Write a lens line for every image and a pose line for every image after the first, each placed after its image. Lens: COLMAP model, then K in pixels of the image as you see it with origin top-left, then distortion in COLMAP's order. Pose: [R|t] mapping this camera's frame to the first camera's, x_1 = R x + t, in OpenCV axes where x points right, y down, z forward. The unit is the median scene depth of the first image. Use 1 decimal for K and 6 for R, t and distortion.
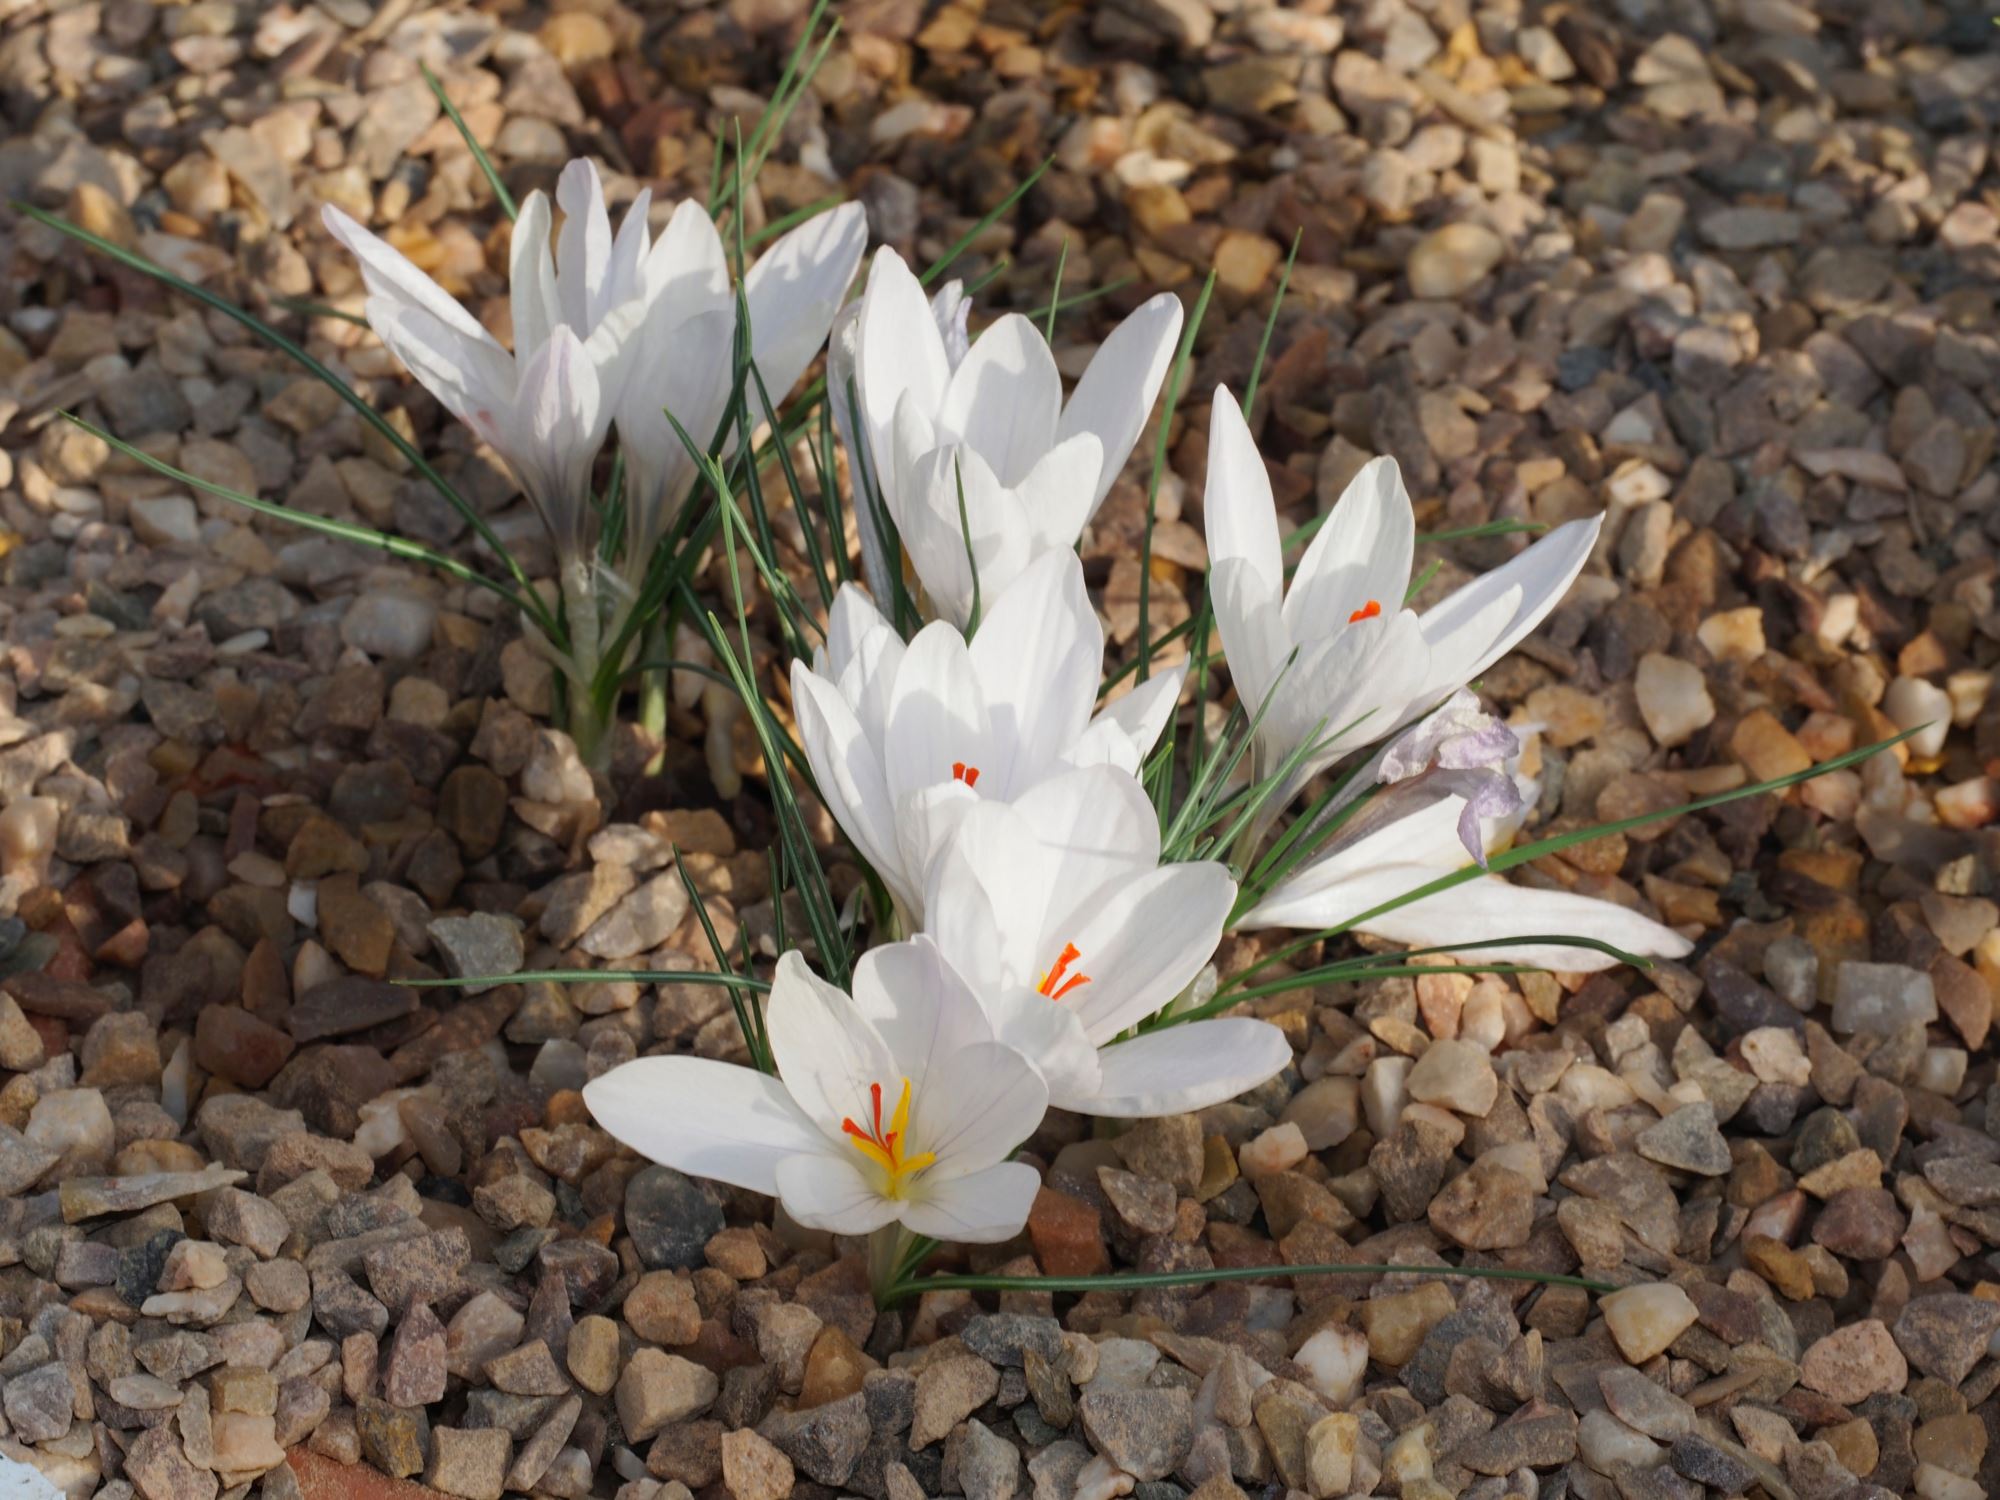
lens RADIAL K [[8400.5, 0, 1000.0], [0, 8400.5, 750.0], [0, 0, 1]] dist [-0.060952, -4.167220]
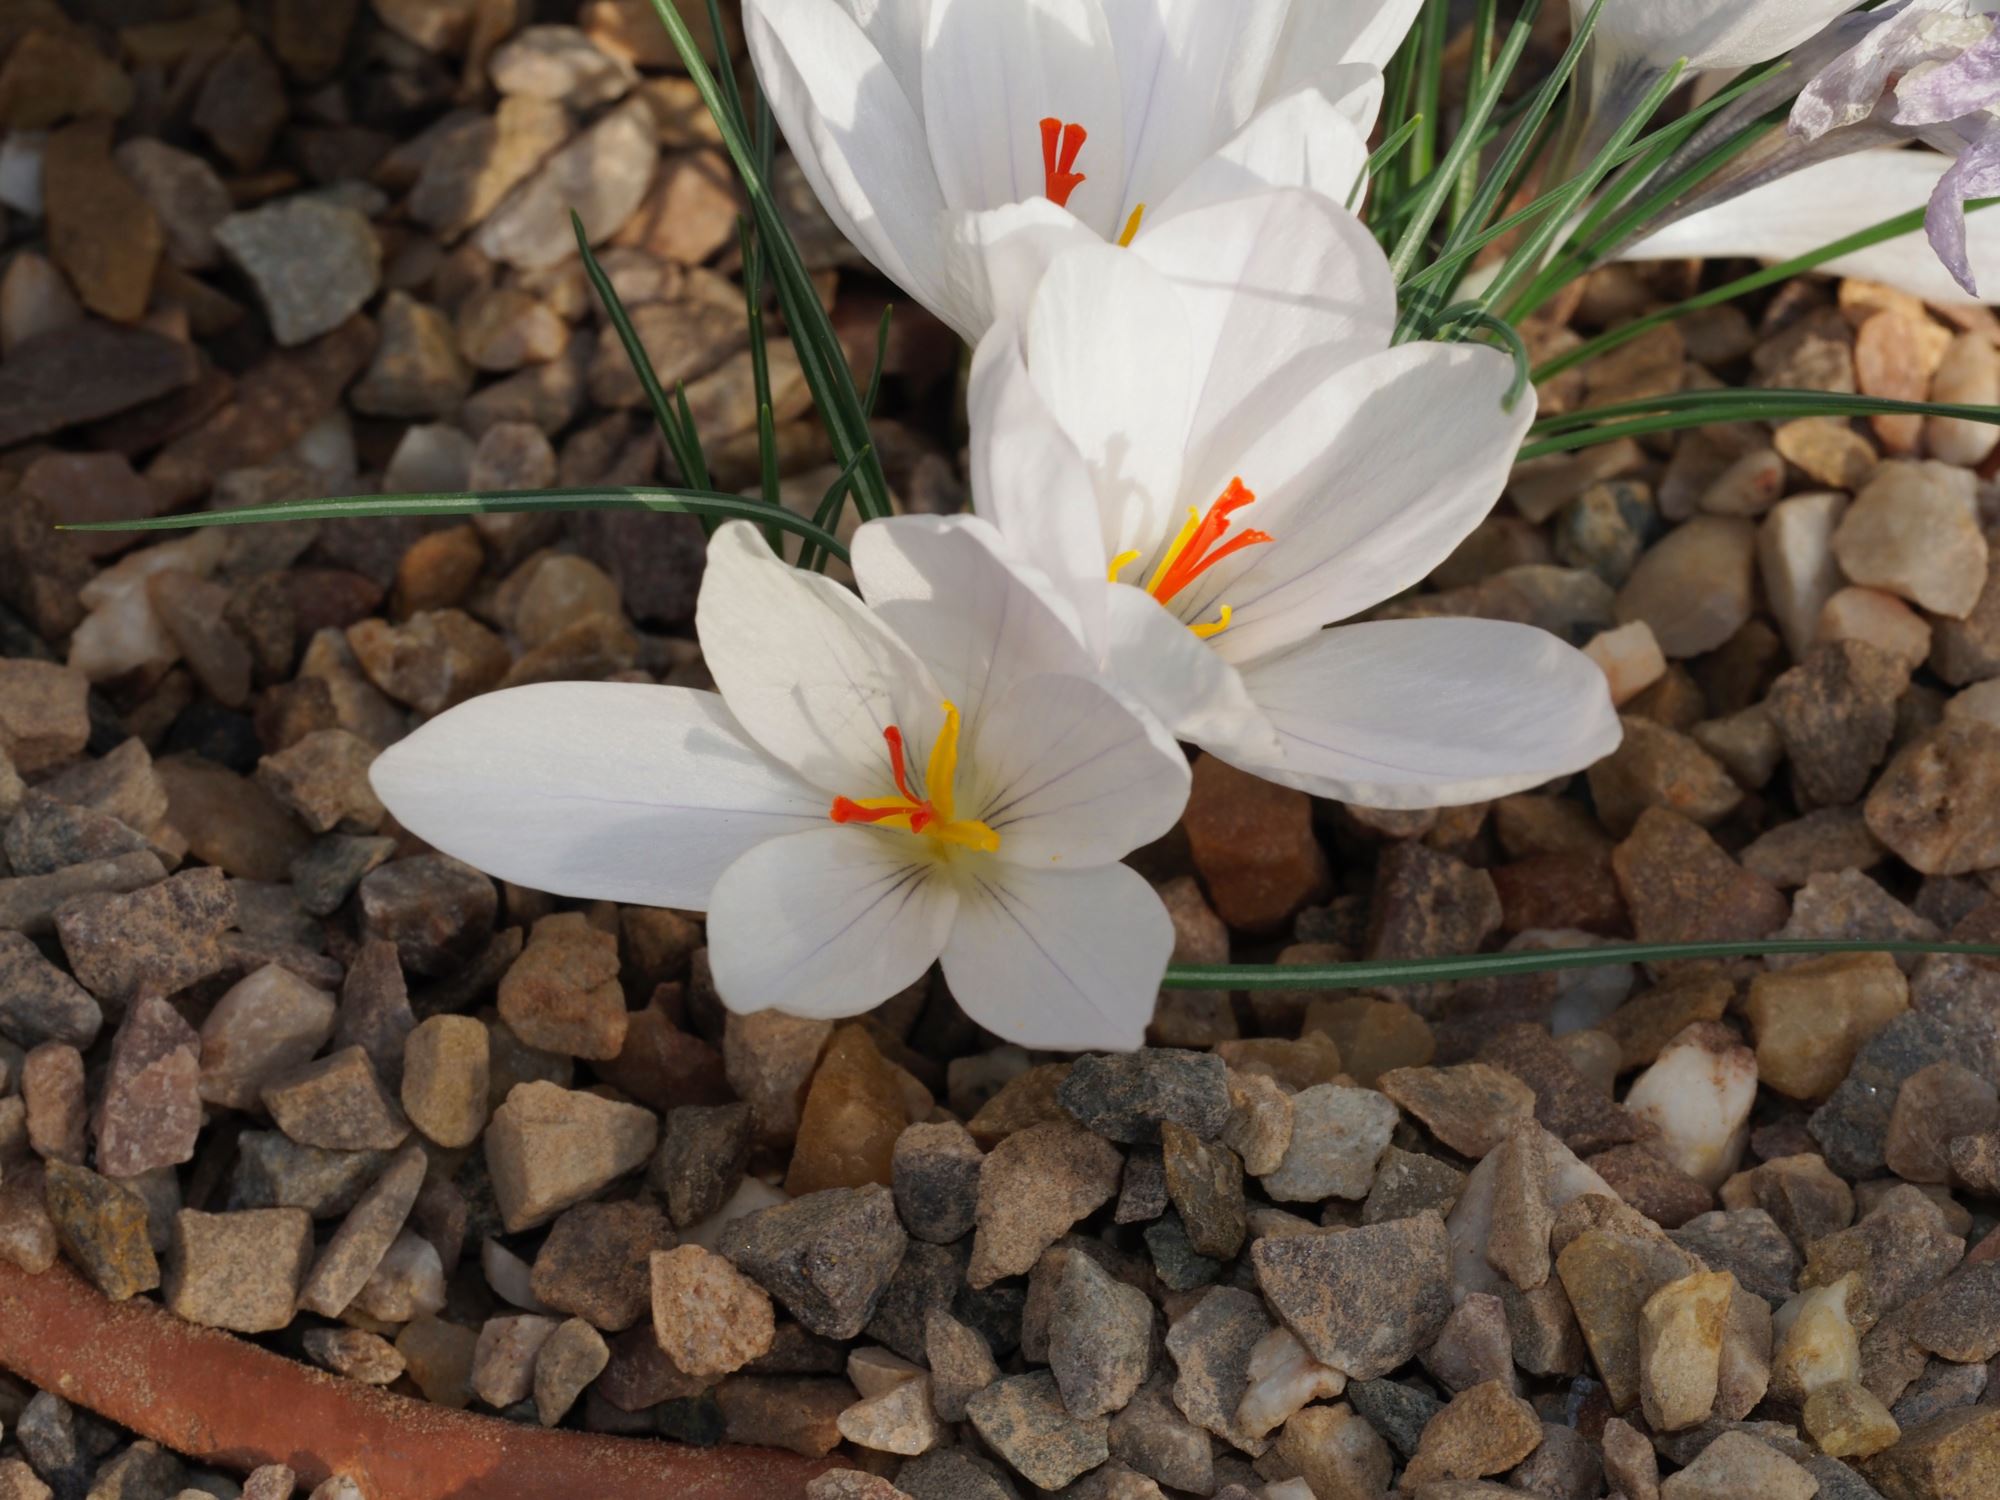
lens RADIAL K [[8400.5, 0, 1000.0], [0, 8400.5, 750.0], [0, 0, 1]] dist [-0.060952, -4.167220]
pose [[0.998390, 0.008619, -0.056072, 0.023614], [0.005368, 0.969606, 0.244613, -0.095076], [0.056476, -0.244520, 0.967998, 0.431386]]
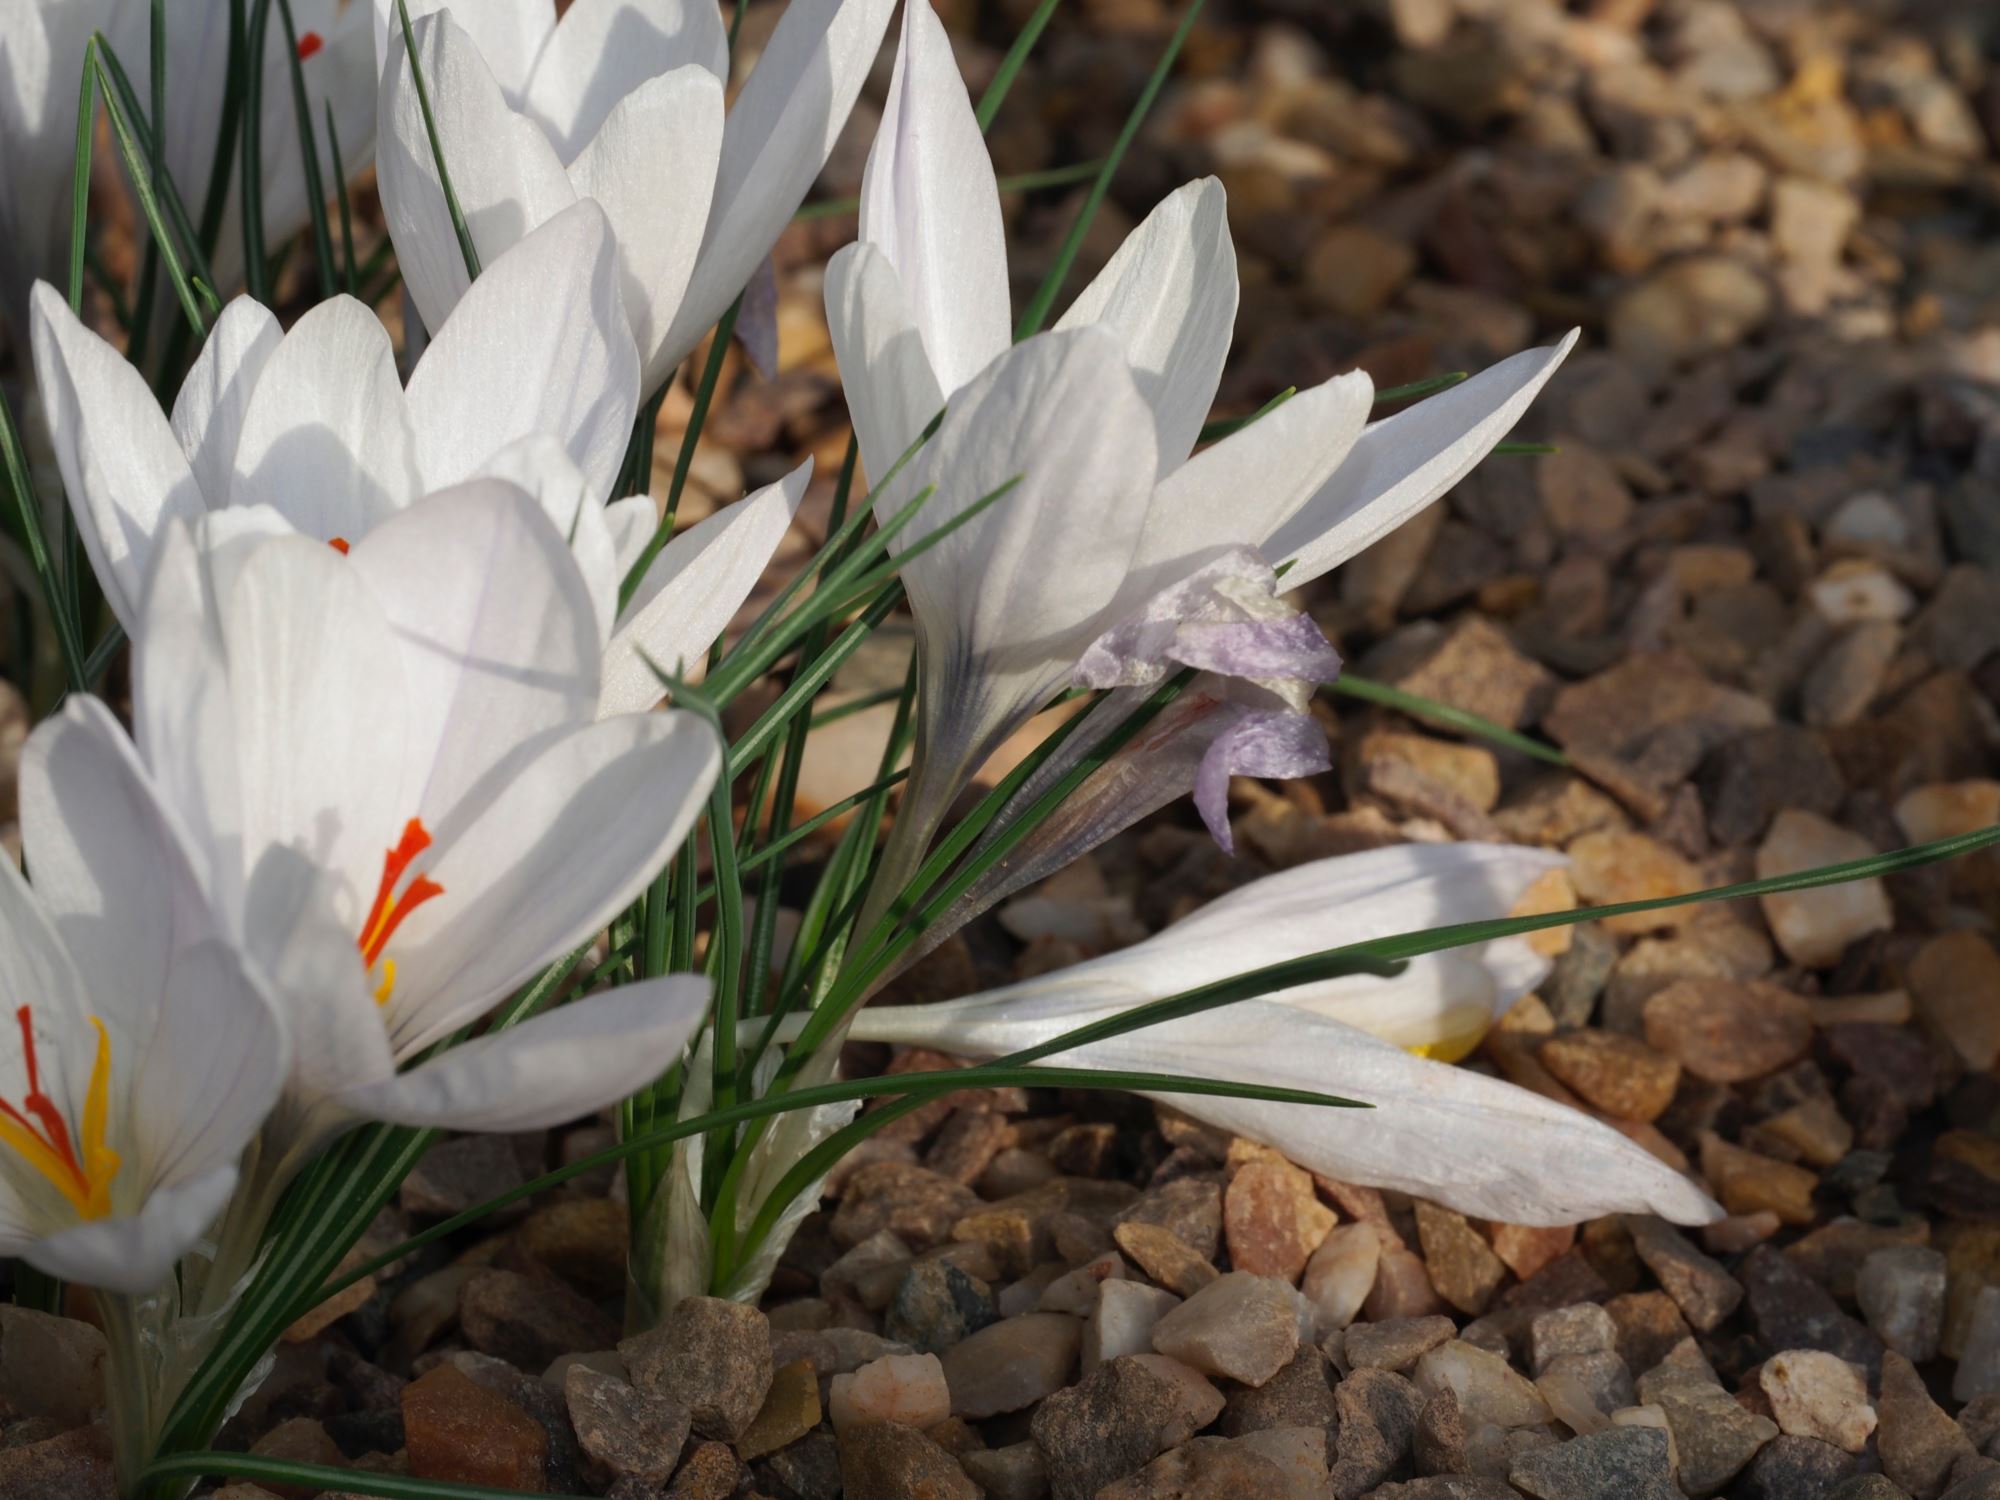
lens RADIAL K [[8400.5, 0, 1000.0], [0, 8400.5, 750.0], [0, 0, 1]] dist [-0.060952, -4.167220]
pose [[0.974827, 0.124632, -0.184878, 0.144315], [-0.157165, 0.972252, -0.173276, 0.105901], [0.158153, 0.197971, 0.967365, 0.448862]]
